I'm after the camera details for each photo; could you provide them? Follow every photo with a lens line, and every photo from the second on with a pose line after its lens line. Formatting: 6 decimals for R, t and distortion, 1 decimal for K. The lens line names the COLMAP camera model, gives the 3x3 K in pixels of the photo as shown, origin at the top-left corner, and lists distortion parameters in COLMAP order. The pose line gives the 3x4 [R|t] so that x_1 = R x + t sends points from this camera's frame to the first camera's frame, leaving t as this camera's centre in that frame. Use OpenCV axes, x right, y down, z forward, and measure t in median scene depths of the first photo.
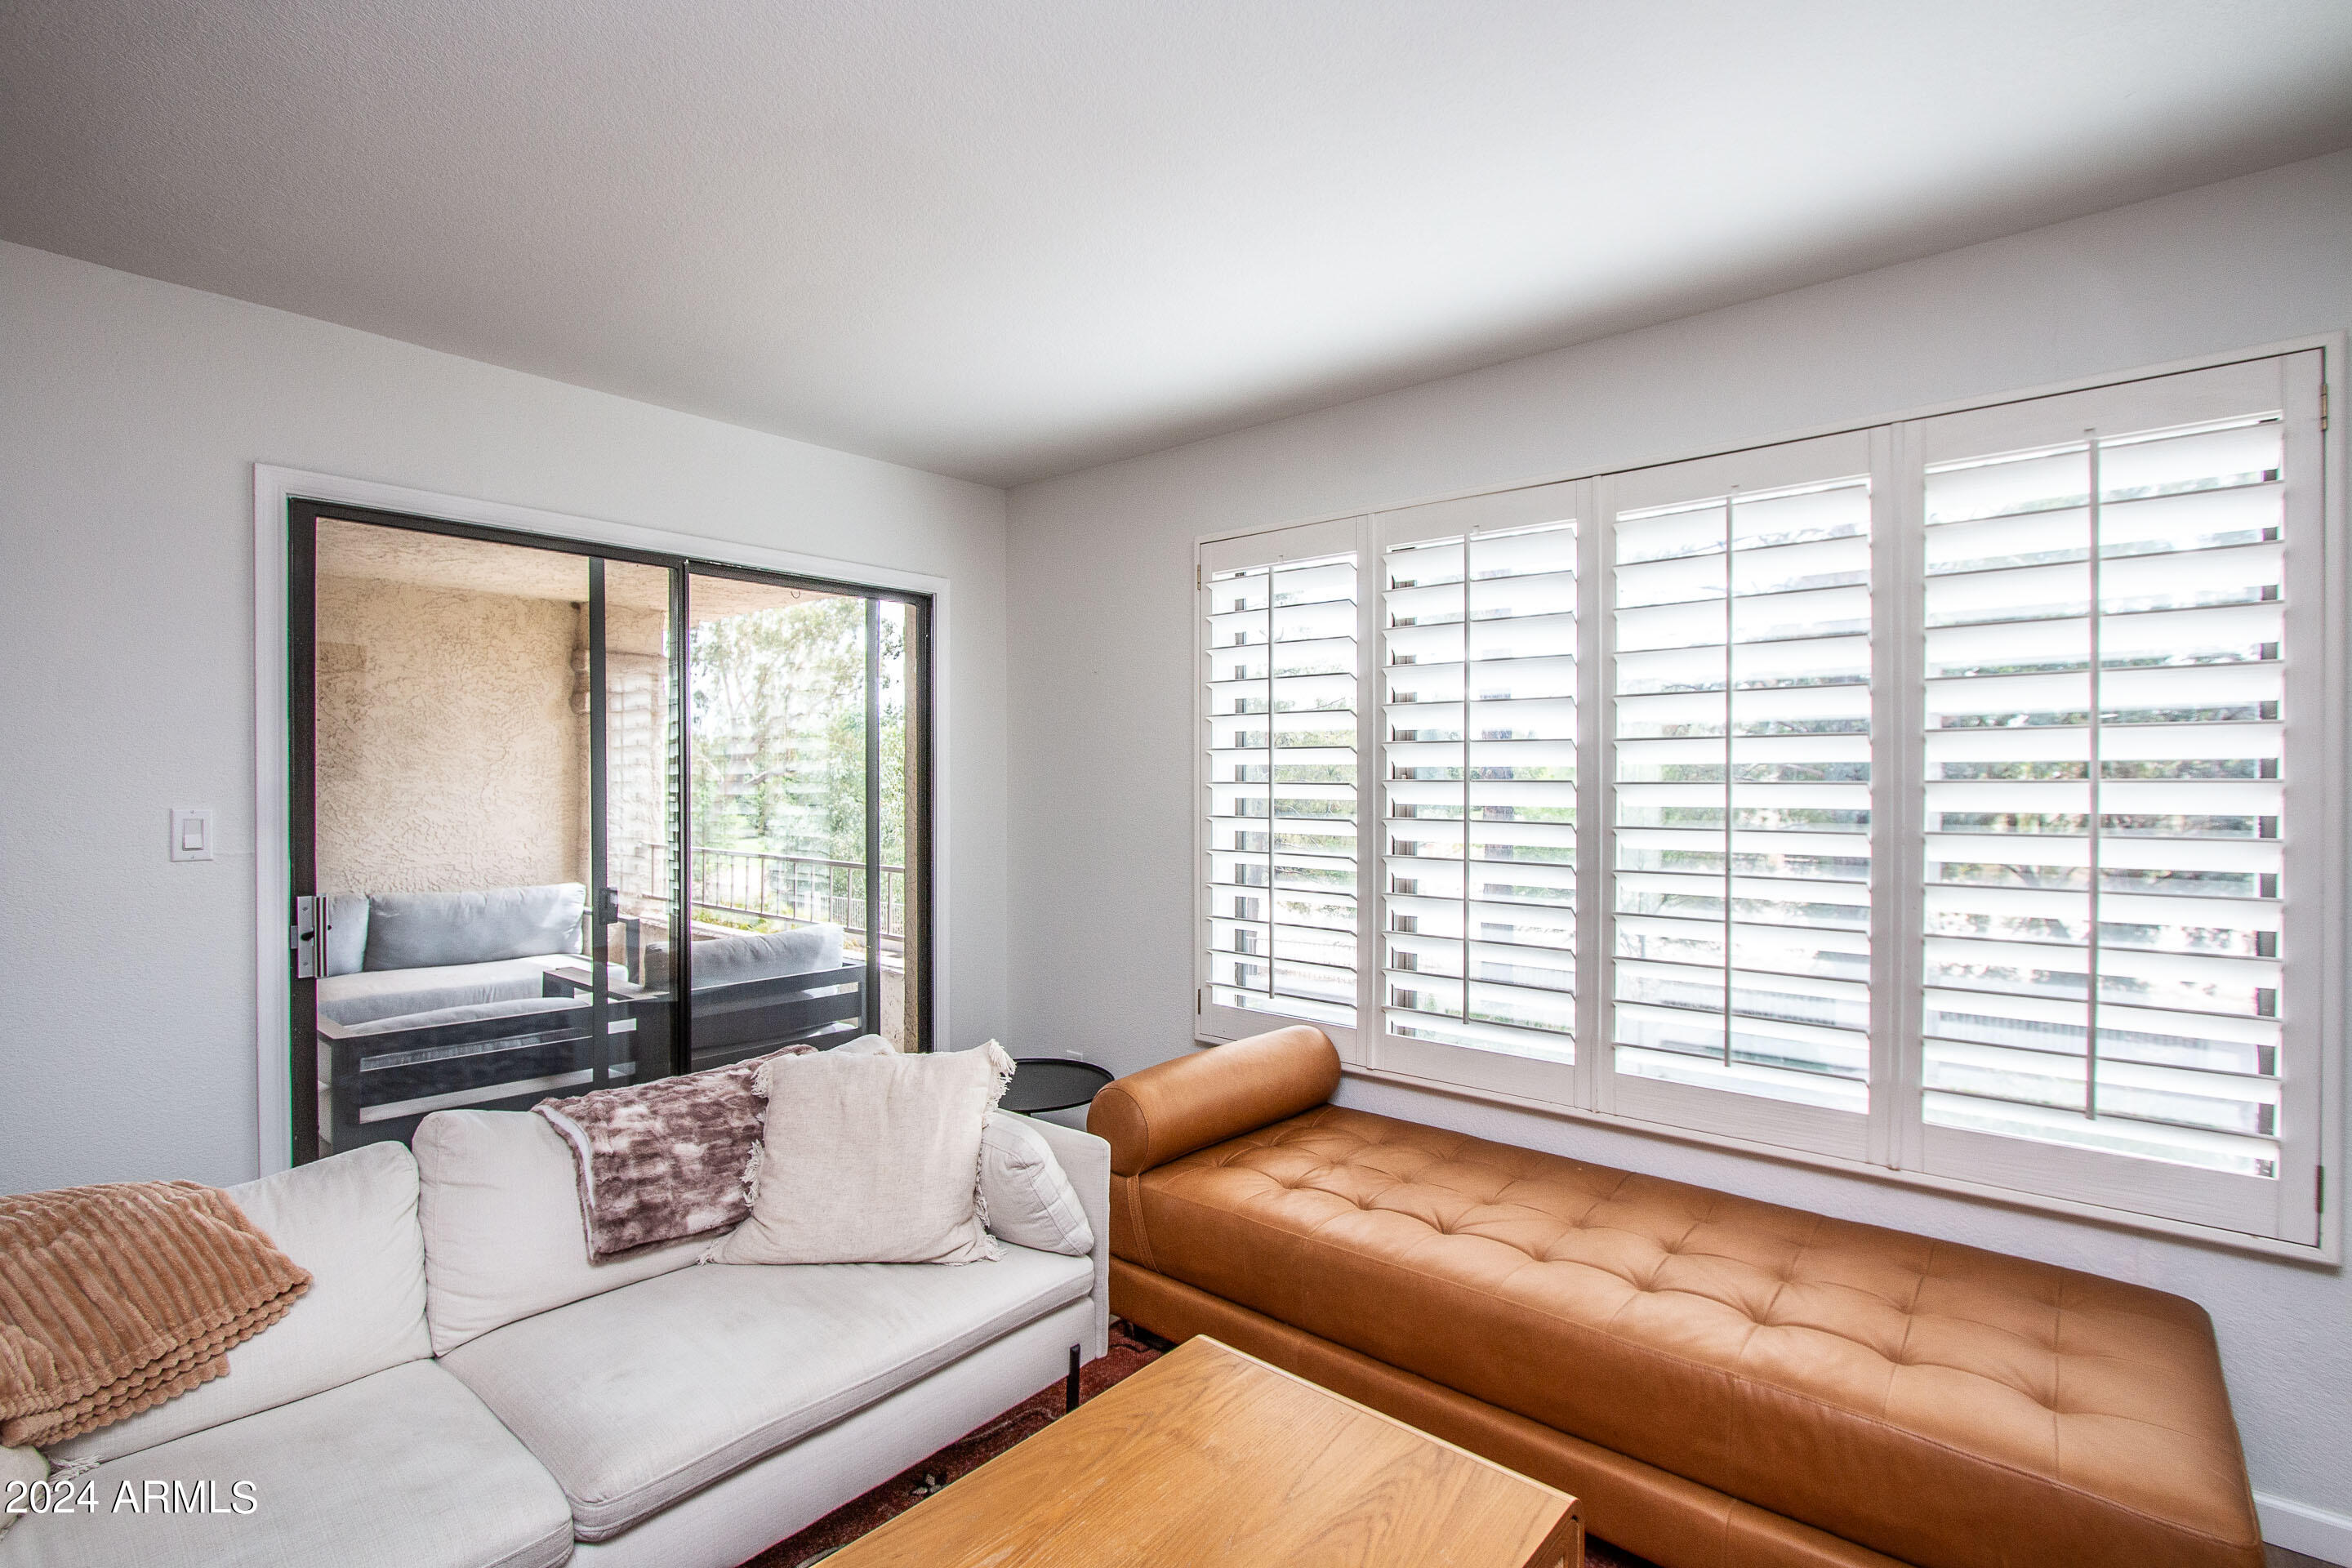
lens RADIAL K [[1087.3, 0, 1164.8], [0, 1087.3, 783.6], [0, 0, 1]] dist [-0.013333, 0.000264]
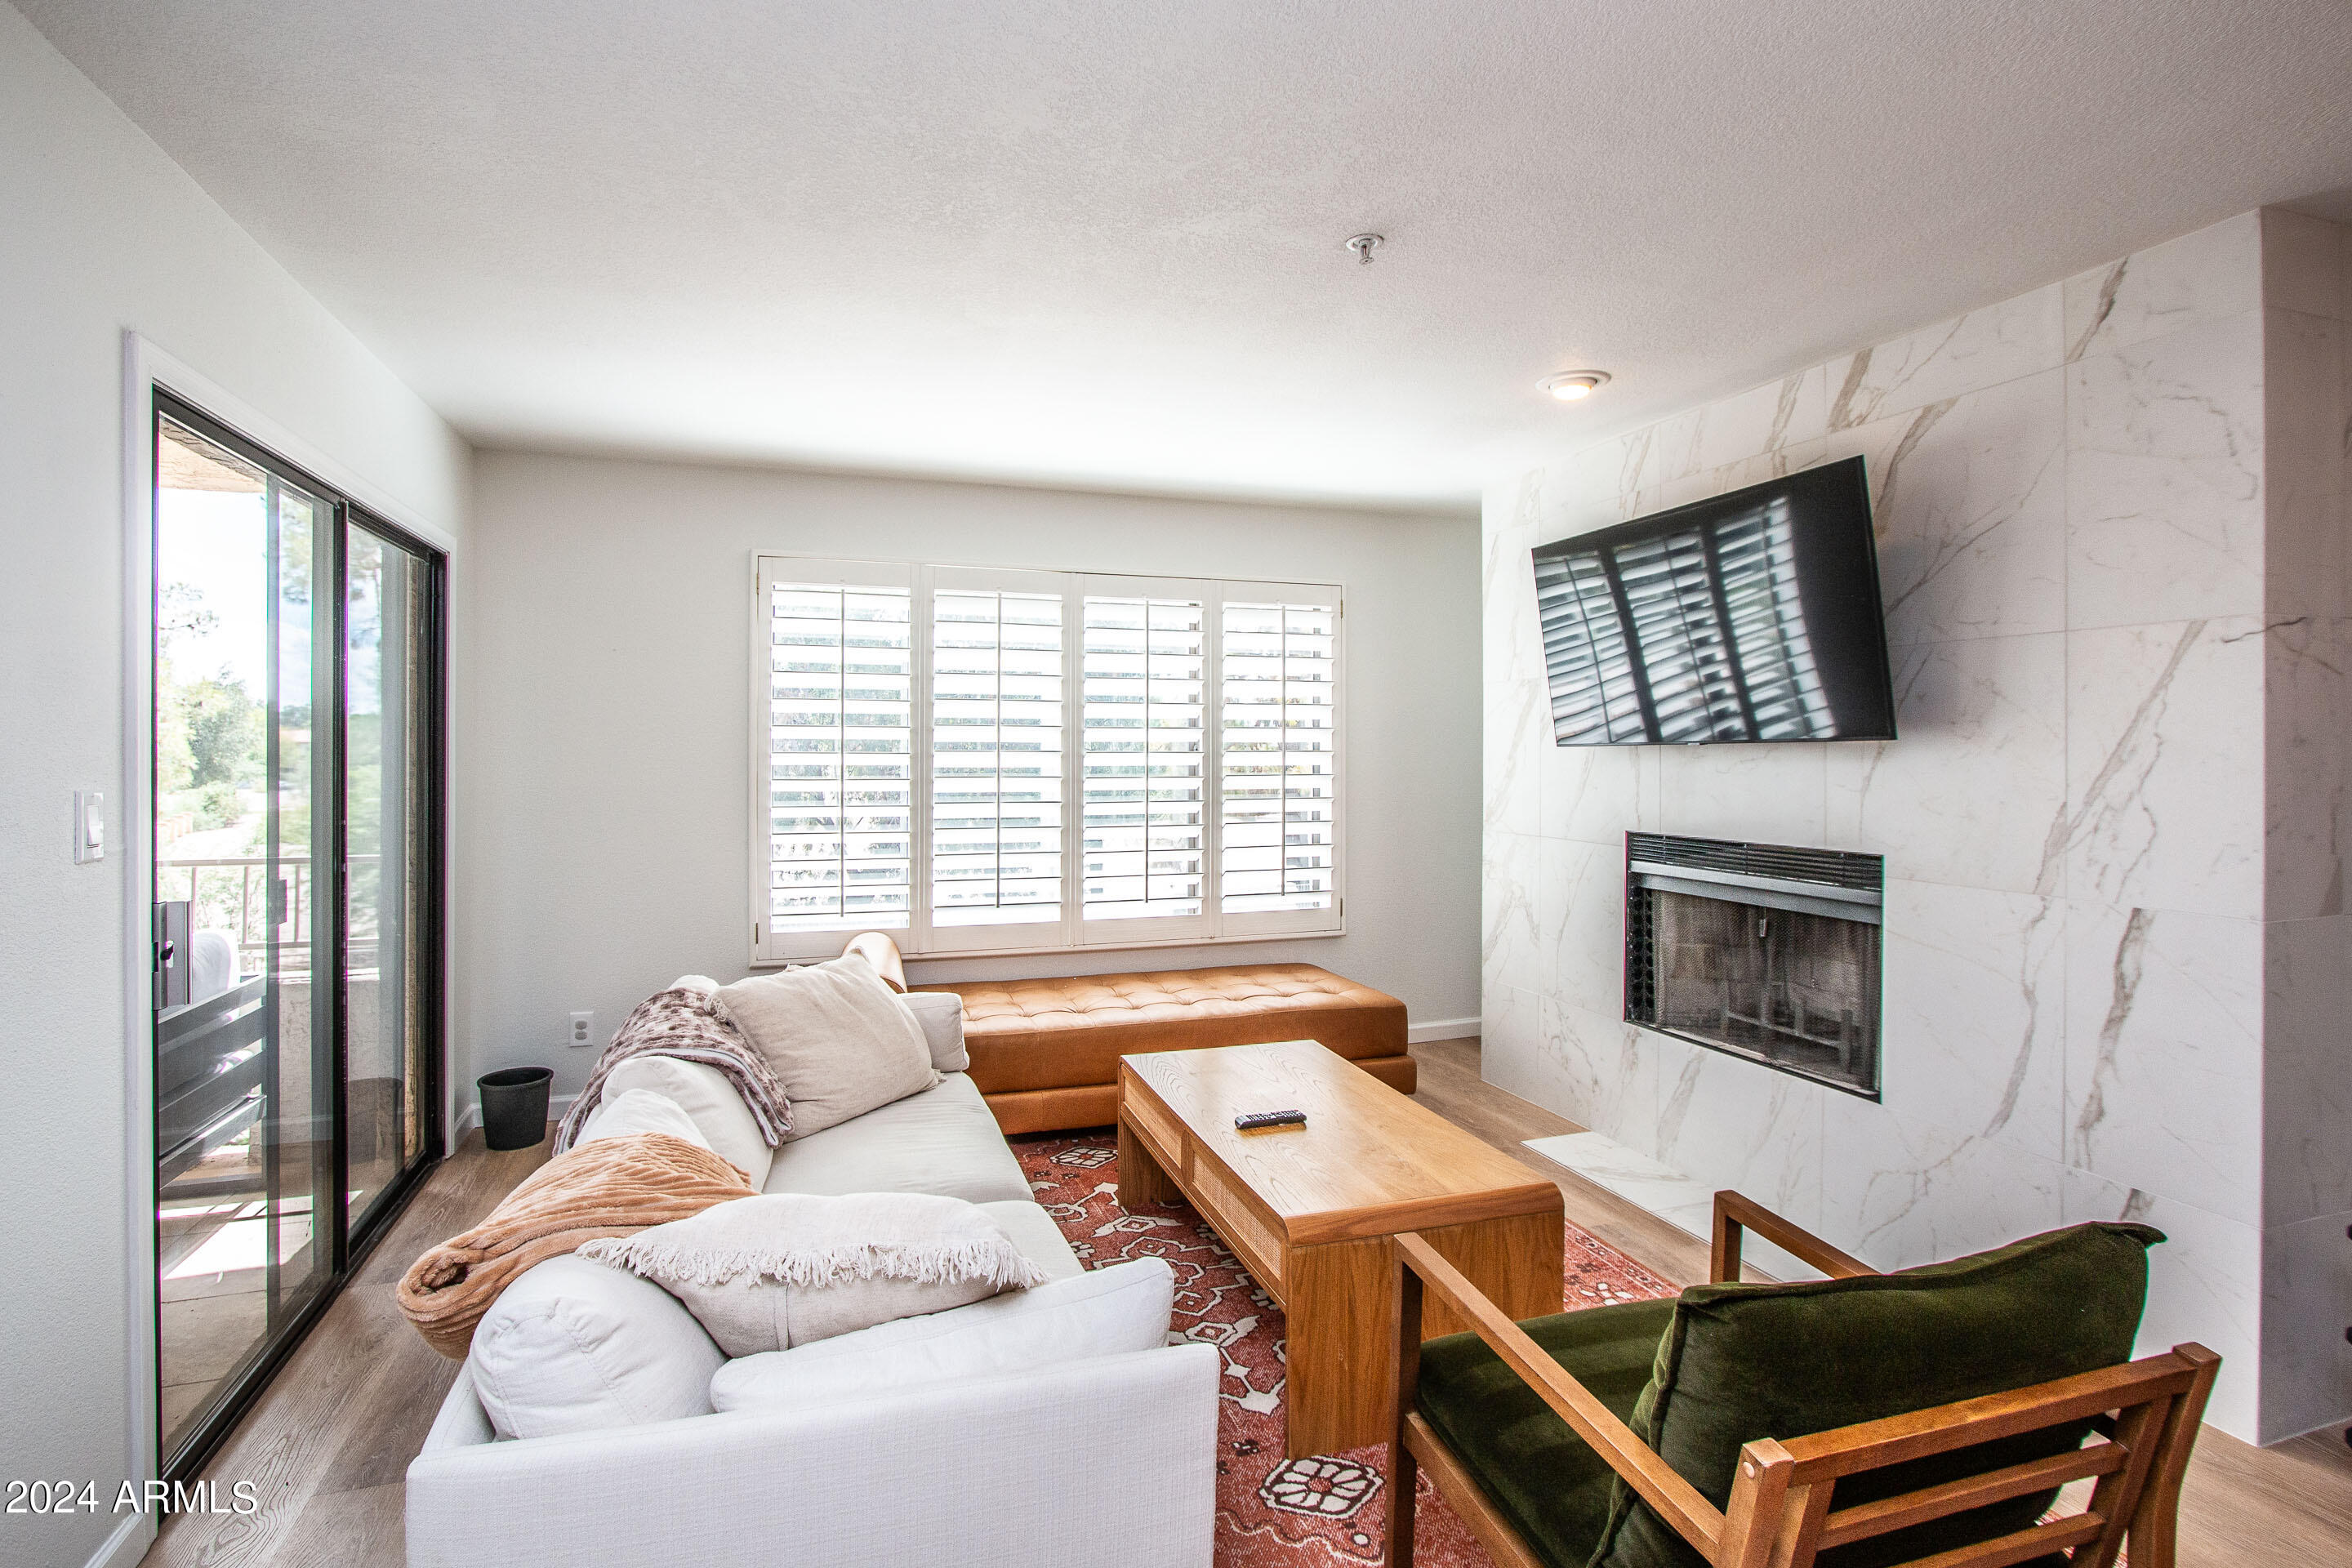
lens RADIAL K [[1106.8, 0, 1146.6], [0, 1106.8, 744.7], [0, 0, 1]] dist [-0.017777, 0.000260]
pose [[0.523873, 0.003148, 0.851791, -1.102629], [0.002983, 0.999980, -0.005530, -0.000947], [-0.851791, 0.005438, 0.523853, -0.005113]]
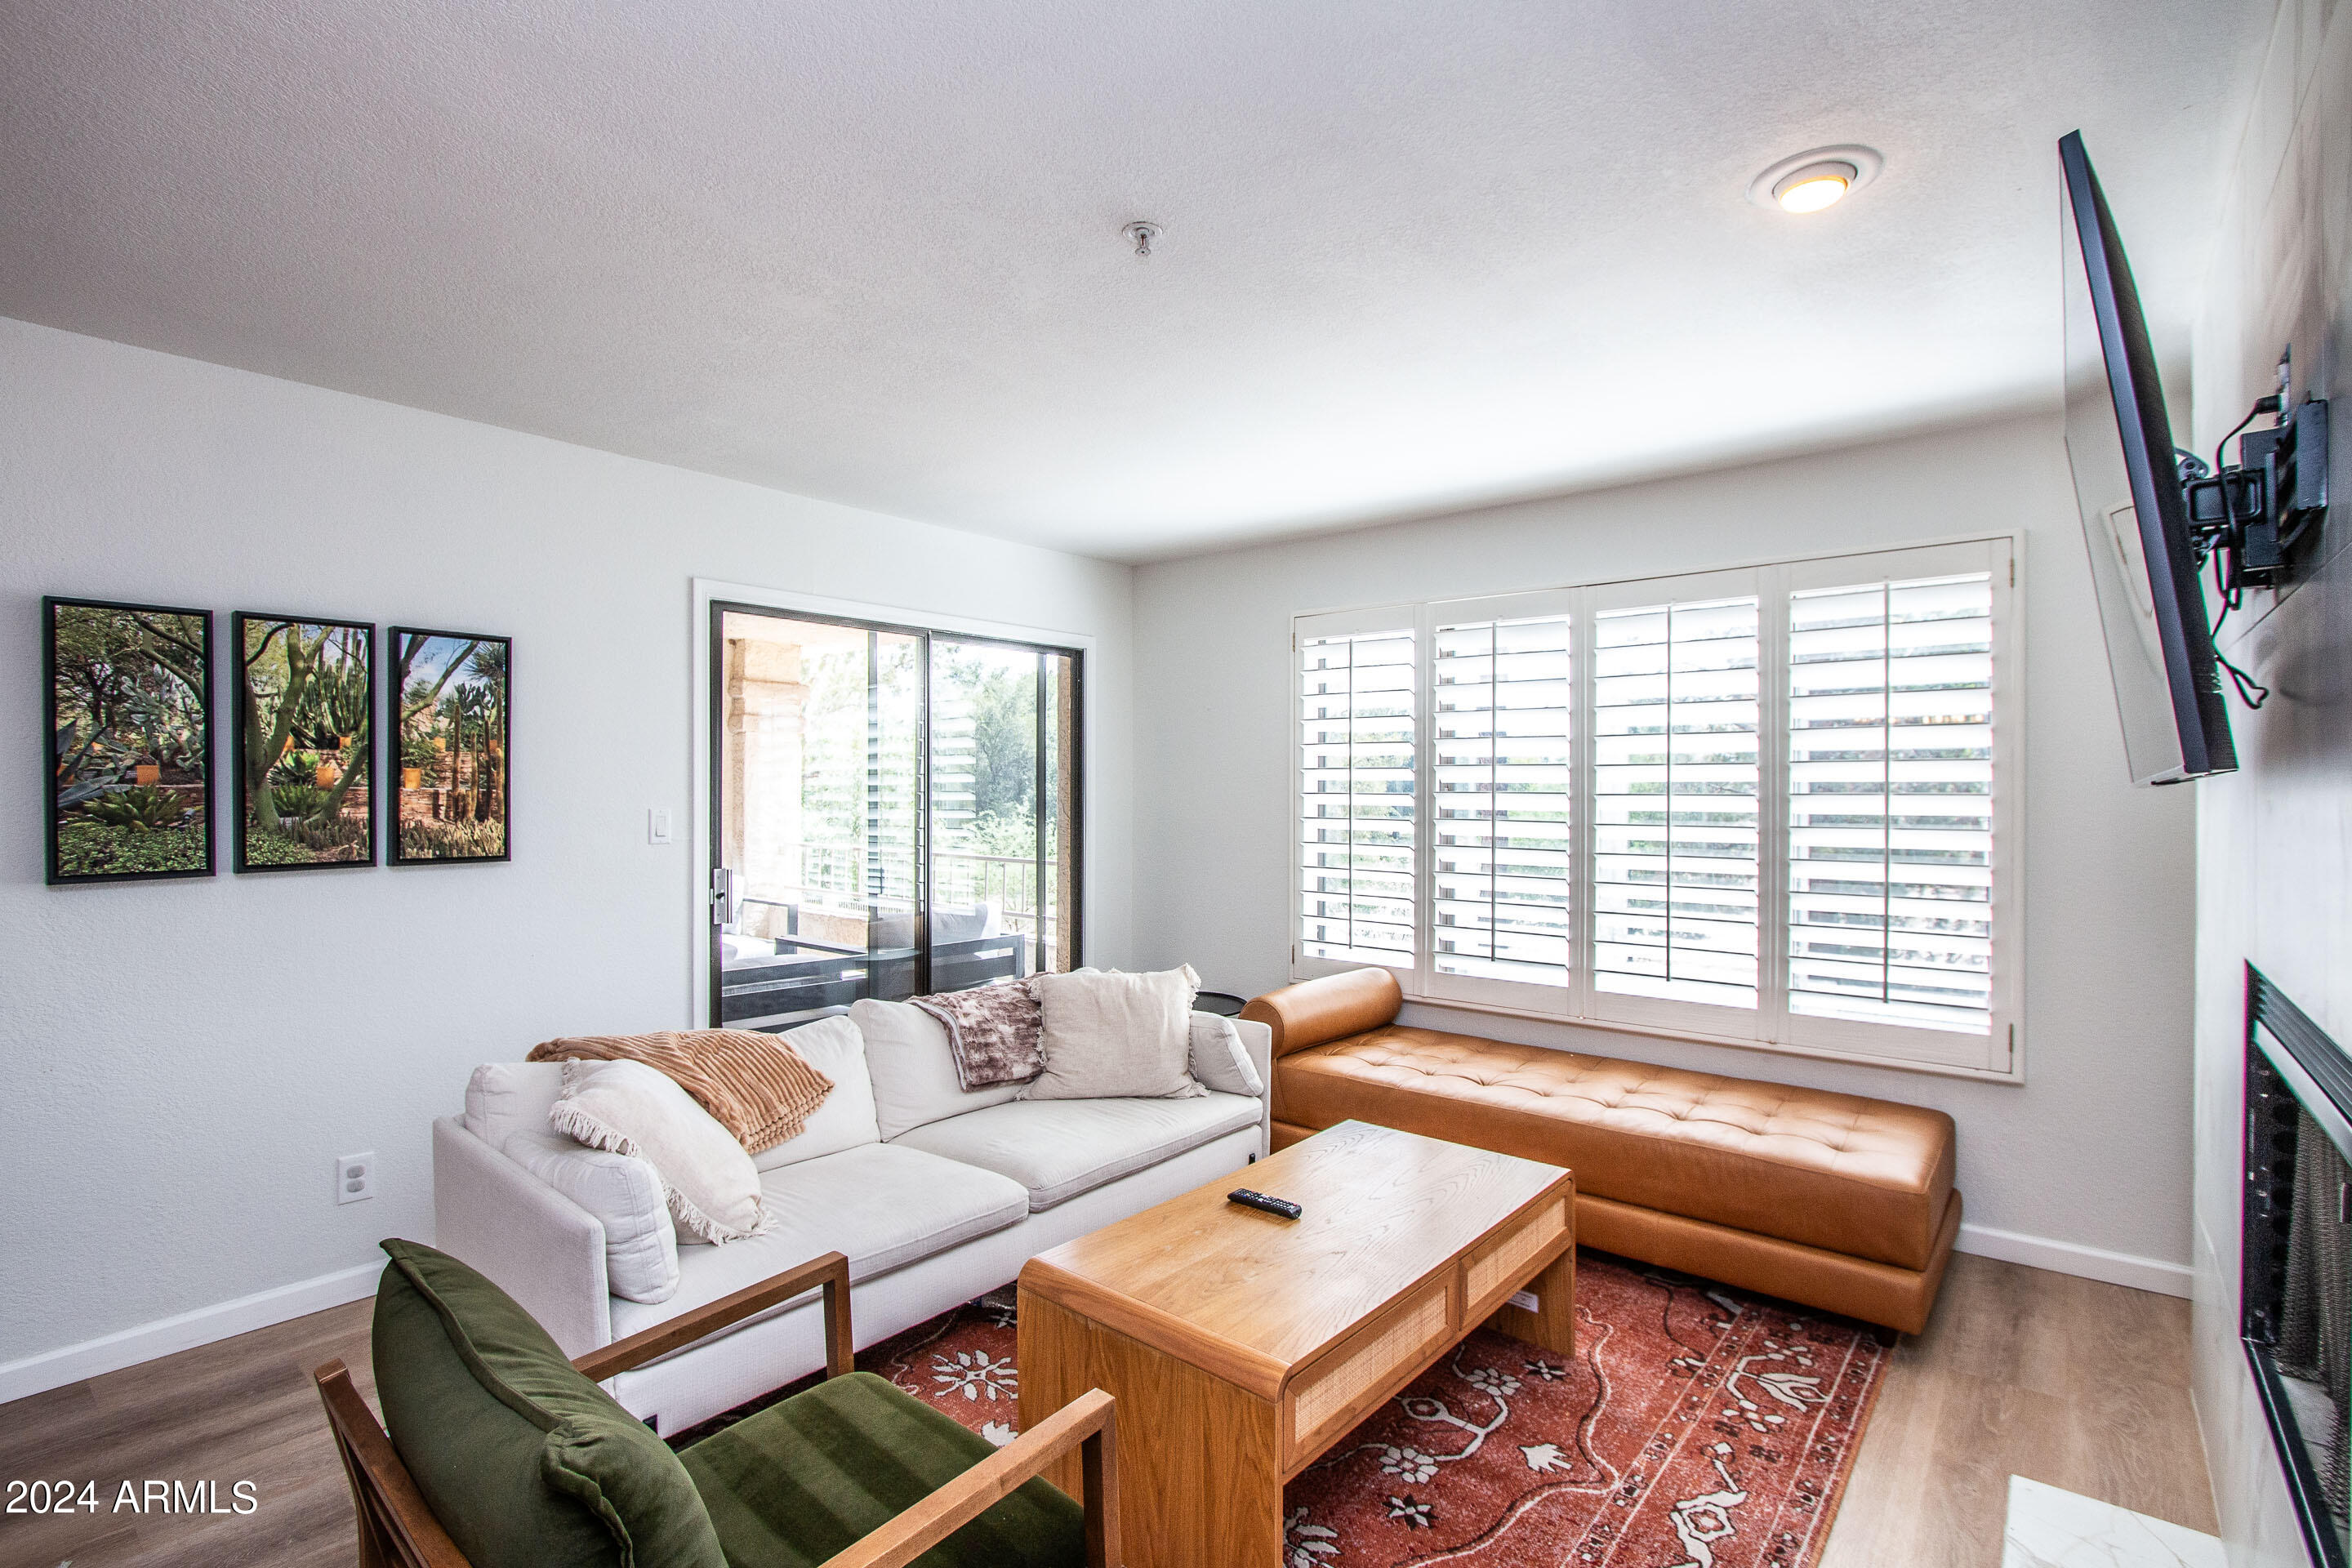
lens RADIAL K [[1086.2, 0, 1170.3], [0, 1086.2, 785.6], [0, 0, 1]] dist [-0.030371, 0.010090]
pose [[0.999886, 0.002279, 0.014894, -0.200037], [-0.002201, 0.999984, -0.005220, -0.003731], [-0.014906, 0.005187, 0.999875, -0.499504]]
